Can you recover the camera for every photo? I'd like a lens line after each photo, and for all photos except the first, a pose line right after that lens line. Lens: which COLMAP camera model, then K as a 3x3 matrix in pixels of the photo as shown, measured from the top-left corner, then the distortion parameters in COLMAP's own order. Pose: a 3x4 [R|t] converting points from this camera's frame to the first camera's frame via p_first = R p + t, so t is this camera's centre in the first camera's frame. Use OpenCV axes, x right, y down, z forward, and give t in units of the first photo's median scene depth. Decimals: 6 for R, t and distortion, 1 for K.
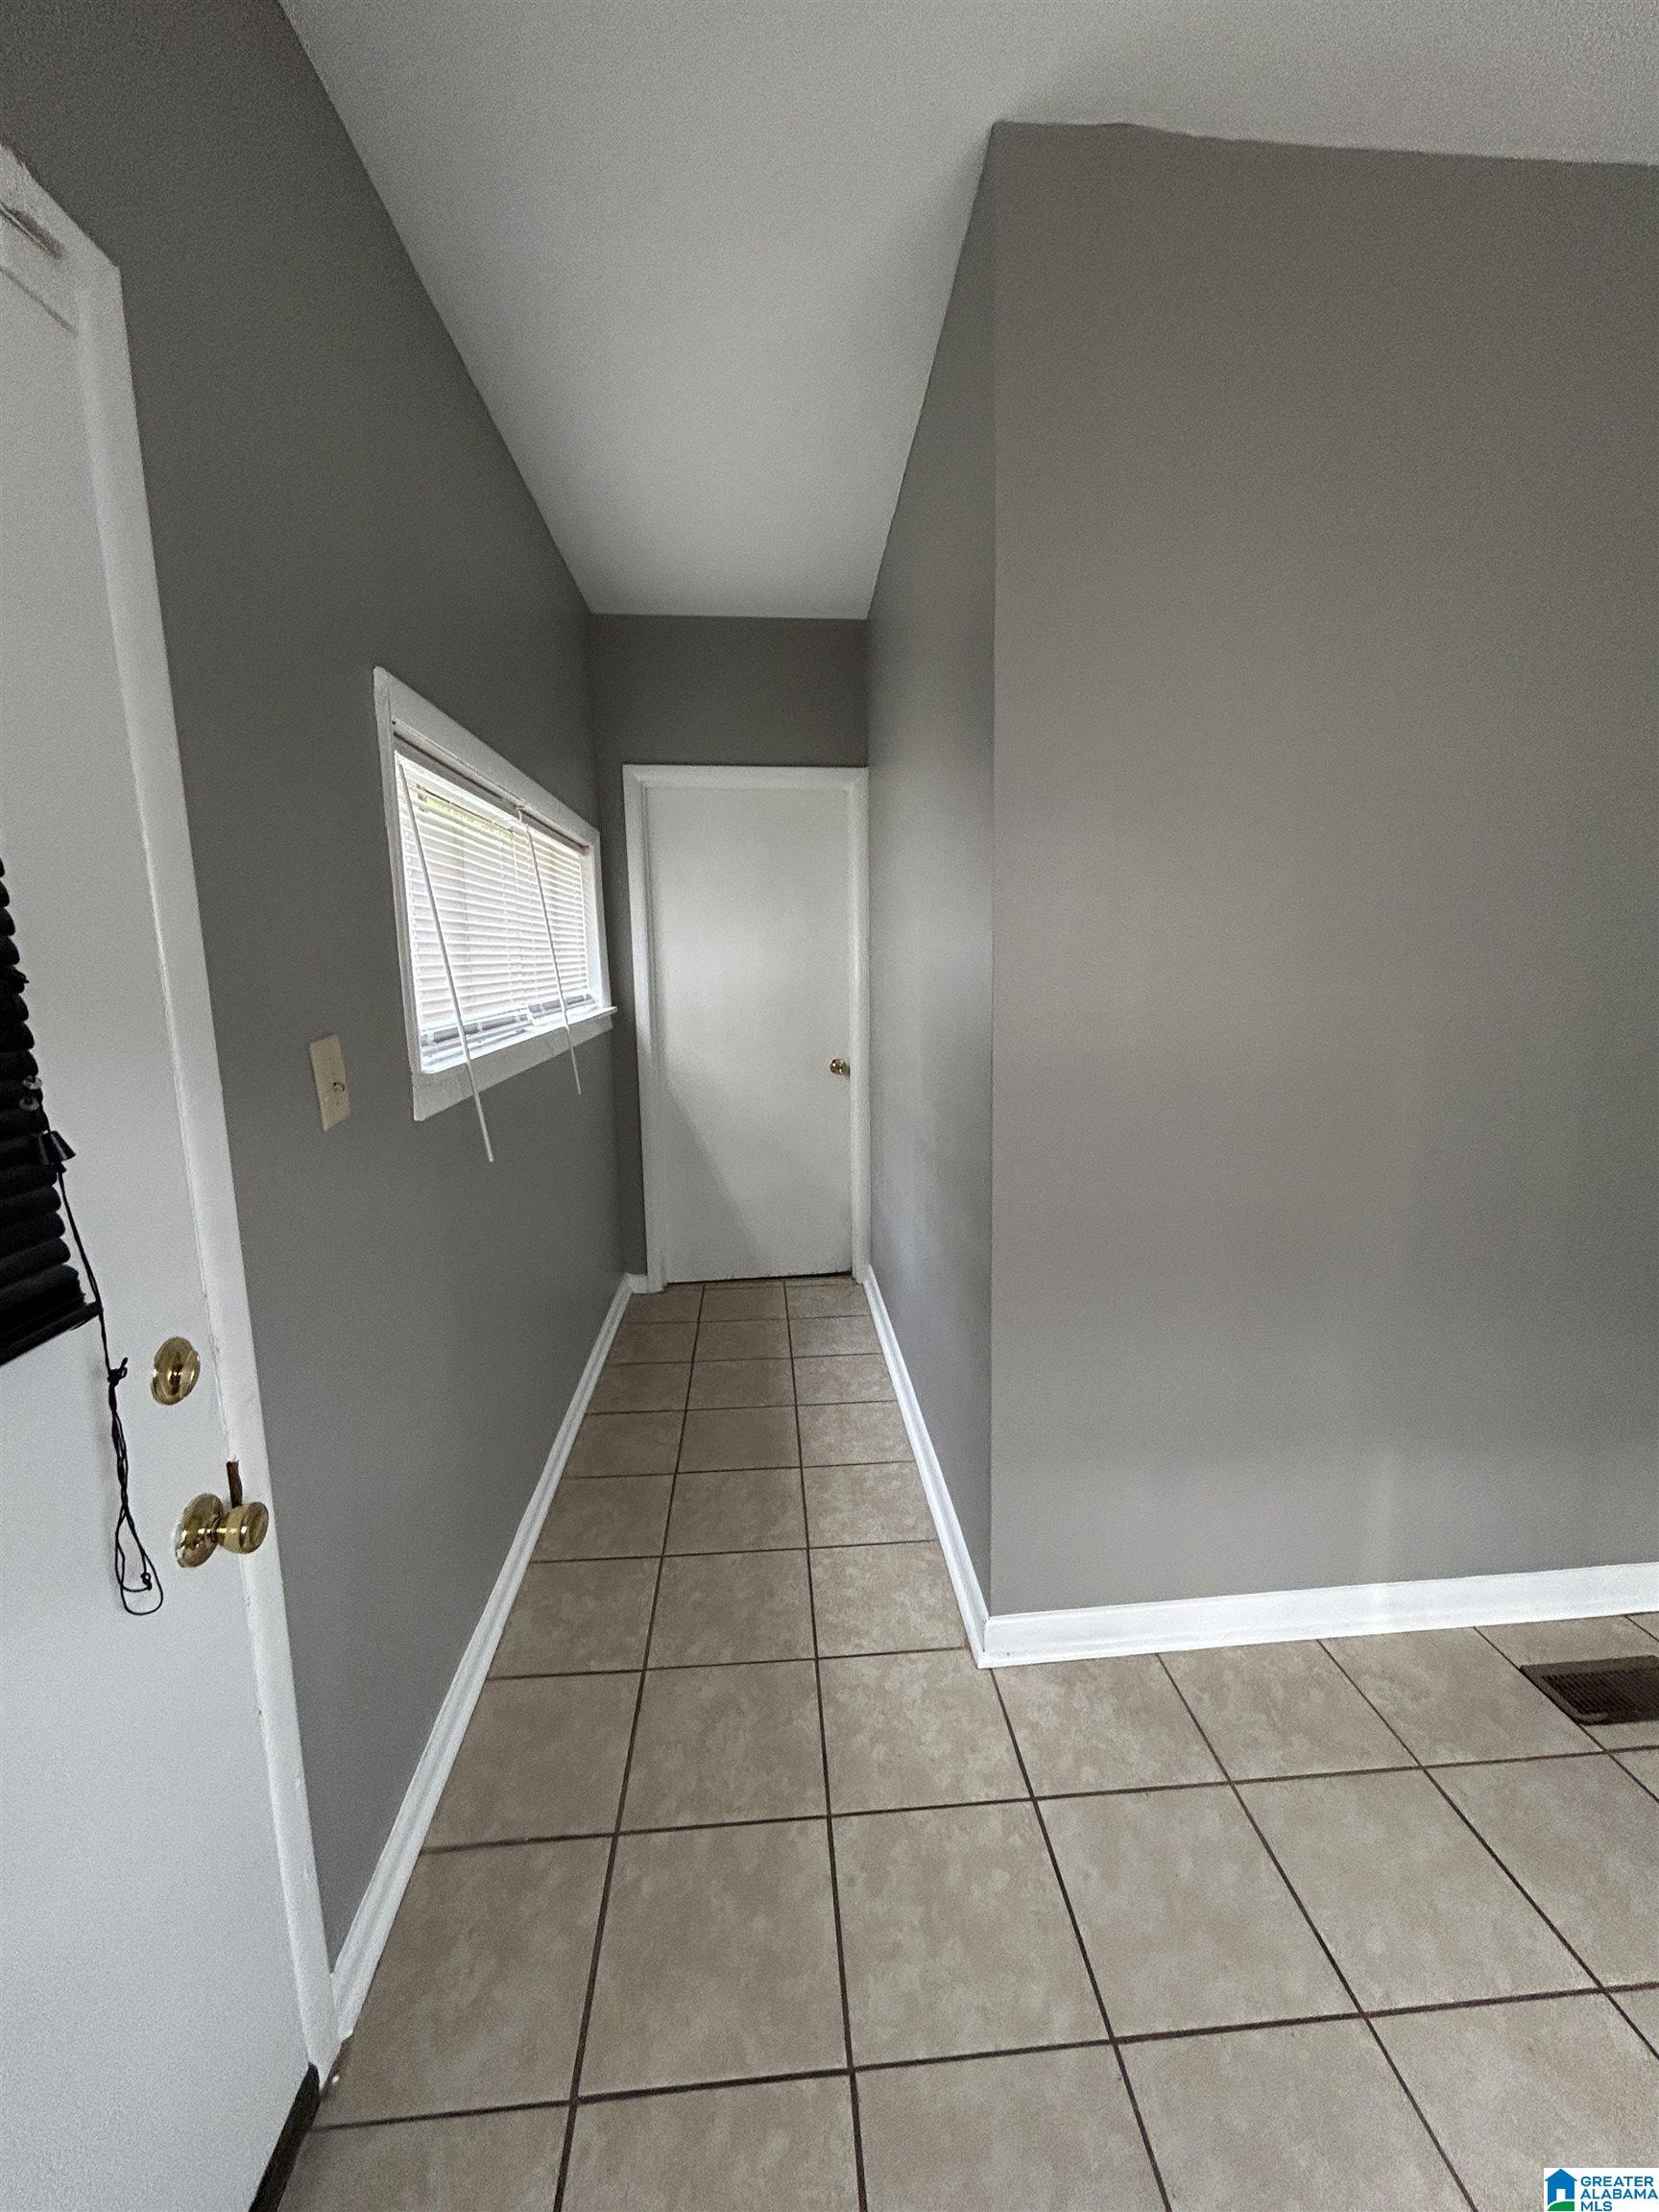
lens RADIAL K [[897.1, 0, 831.5], [0, 897.1, 1107.9], [0, 0, 1]] dist [0.002976, 0.000915]
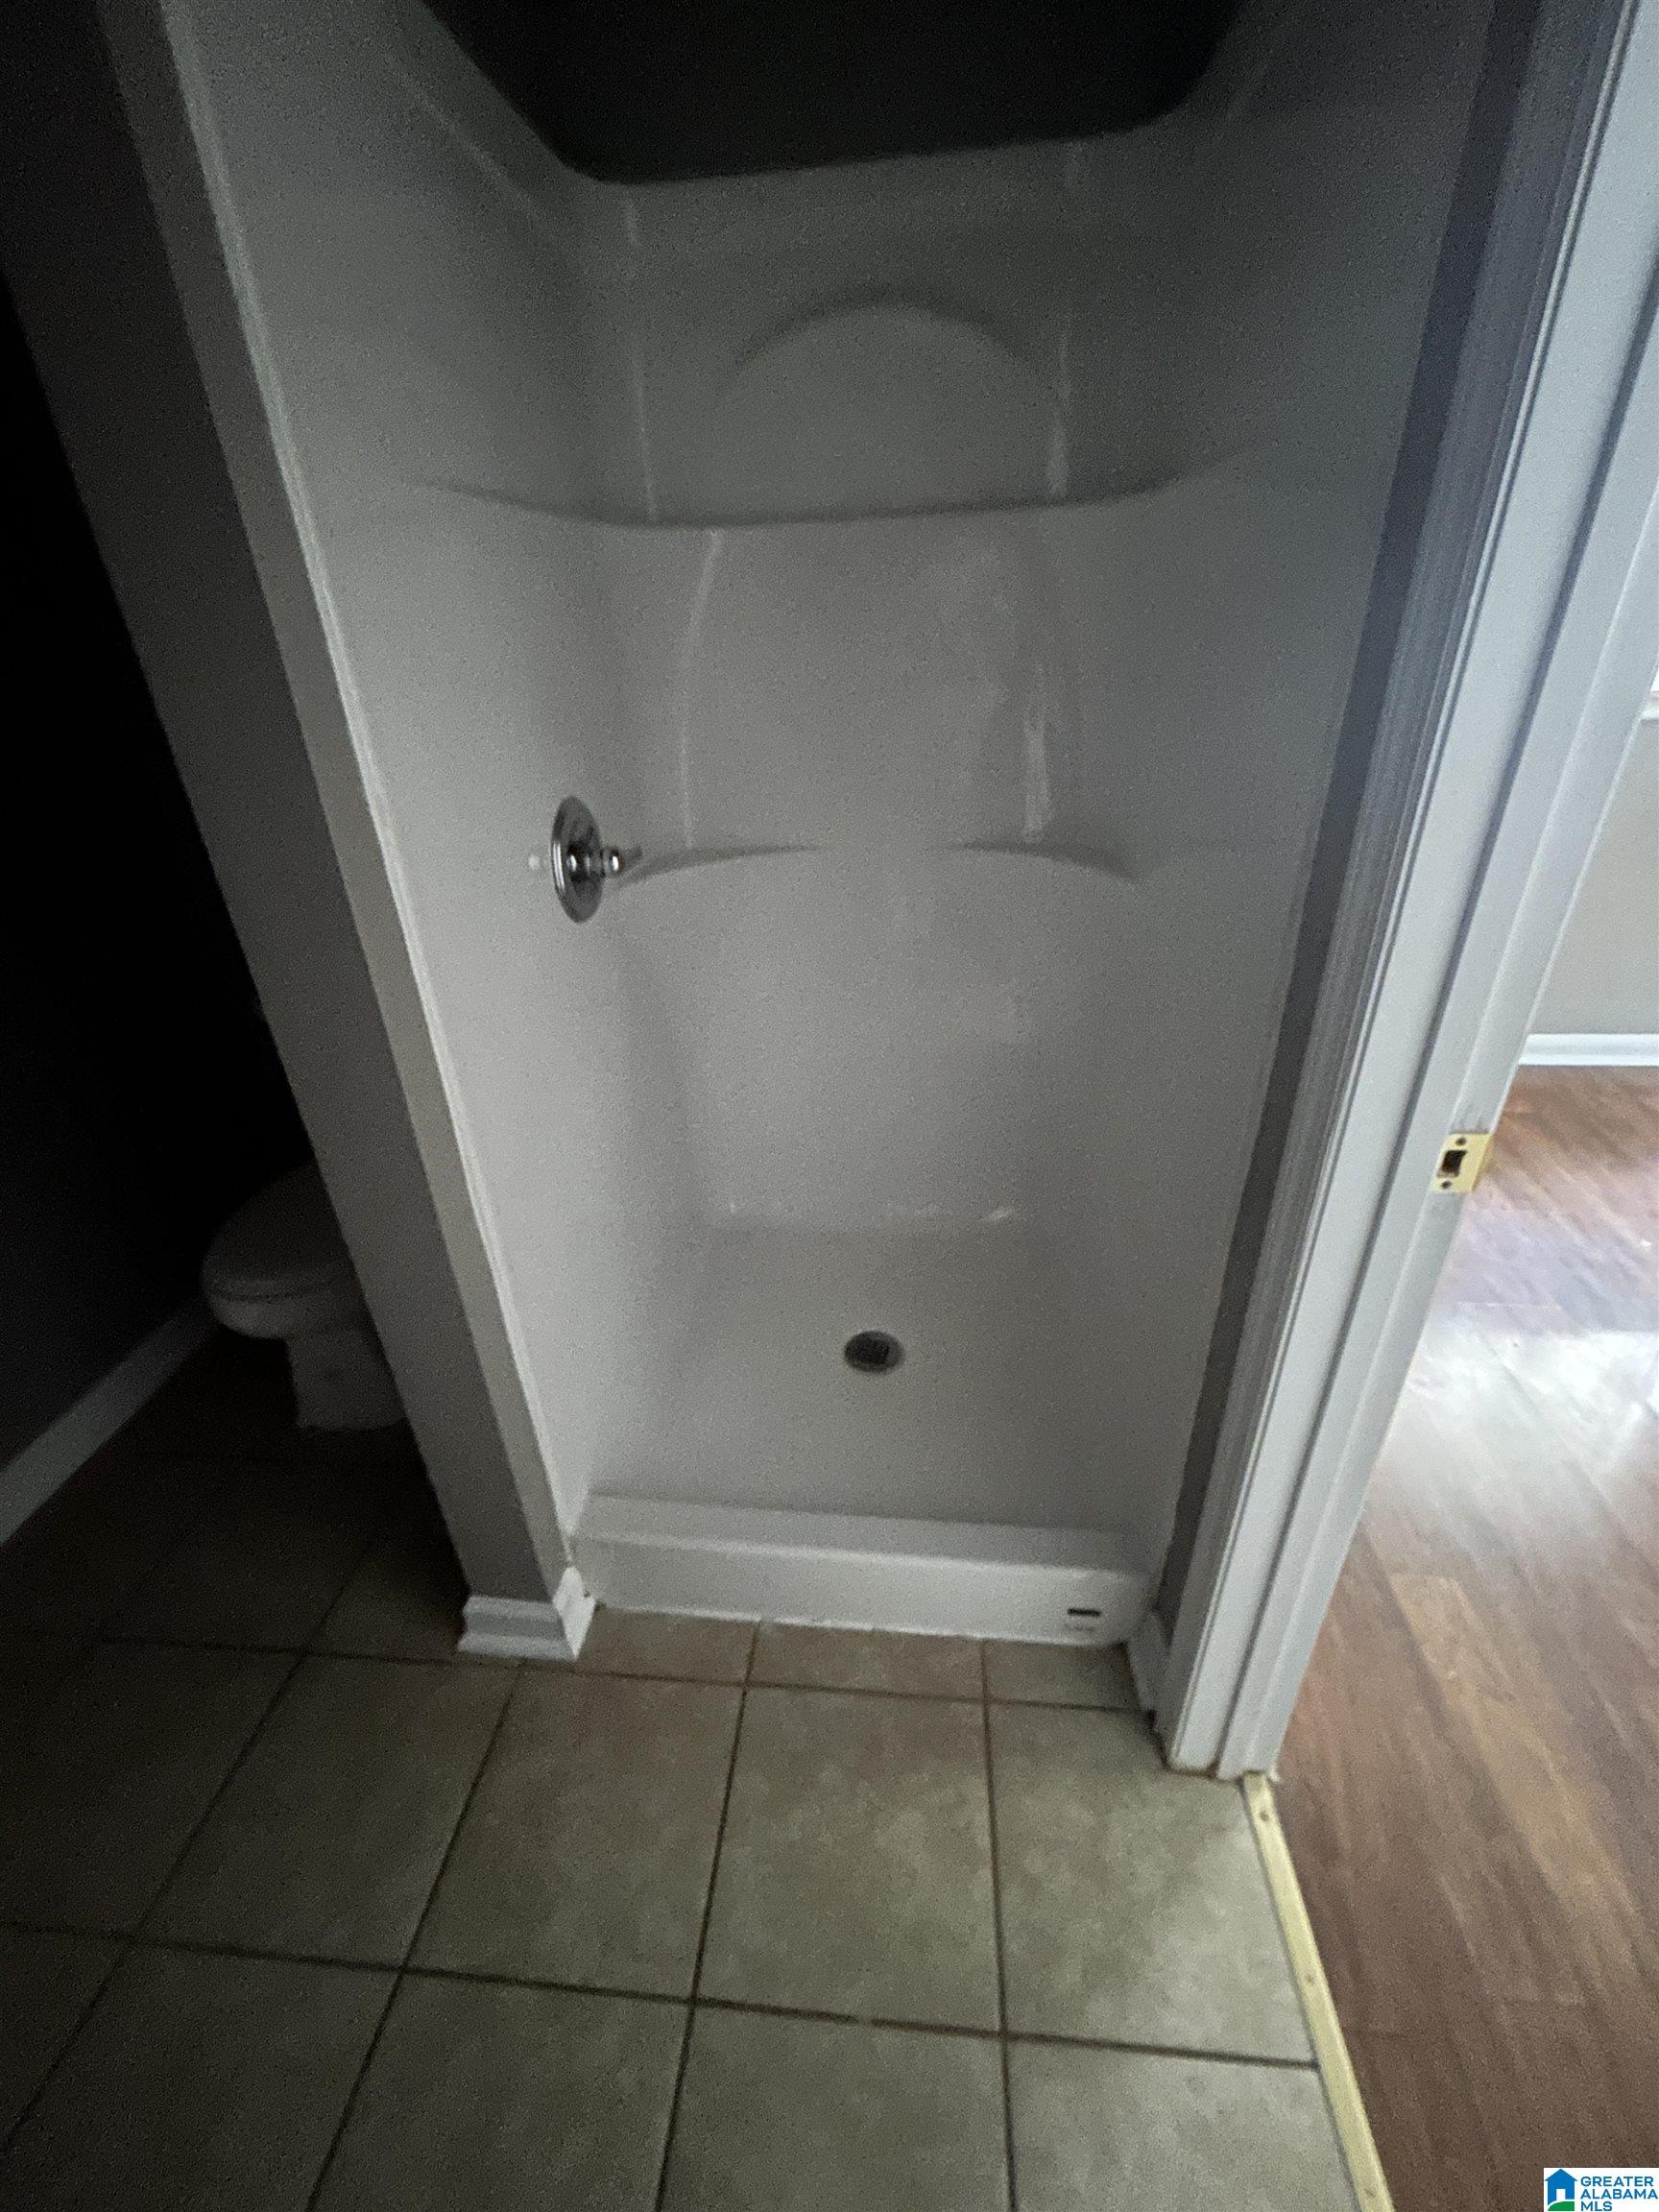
lens RADIAL K [[897.1, 0, 829.7], [0, 897.1, 1100.1], [0, 0, 1]] dist [0.002976, 0.000915]
pose [[0.982482, 0.054496, -0.178213, -0.045561], [0.006912, 0.944975, 0.327071, -0.062284], [0.186231, -0.322573, 0.928043, 0.558404]]
